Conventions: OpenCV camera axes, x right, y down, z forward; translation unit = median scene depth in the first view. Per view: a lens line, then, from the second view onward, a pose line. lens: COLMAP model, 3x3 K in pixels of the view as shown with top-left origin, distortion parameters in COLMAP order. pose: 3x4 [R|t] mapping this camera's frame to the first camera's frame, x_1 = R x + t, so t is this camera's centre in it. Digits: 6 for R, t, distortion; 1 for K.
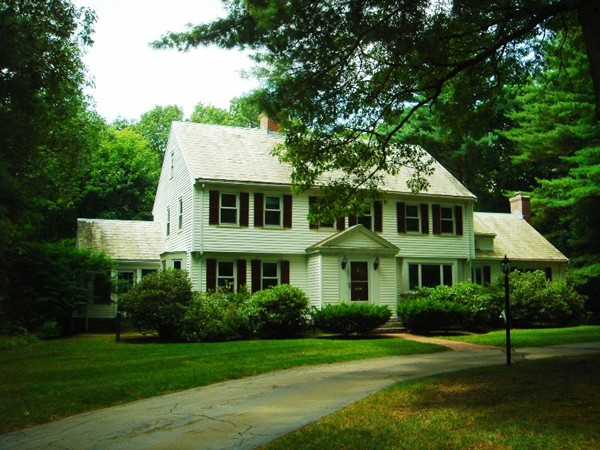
lens RADIAL K [[672.8, 0, 302.5], [0, 672.8, 225.2], [0, 0, 1]] dist [-0.087722, -0.007464]
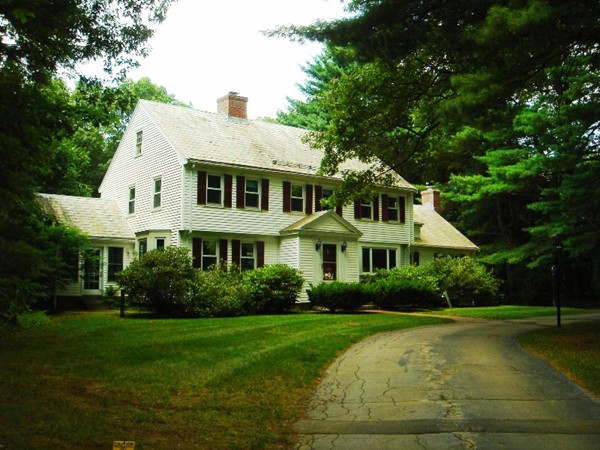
lens RADIAL K [[672.8, 0, 302.5], [0, 672.8, 225.2], [0, 0, 1]] dist [-0.087722, -0.007464]
pose [[0.966513, 0.031748, 0.254648, -0.230550], [-0.036605, 0.999227, 0.014356, 0.009888], [-0.253995, -0.023197, 0.966927, -0.028761]]
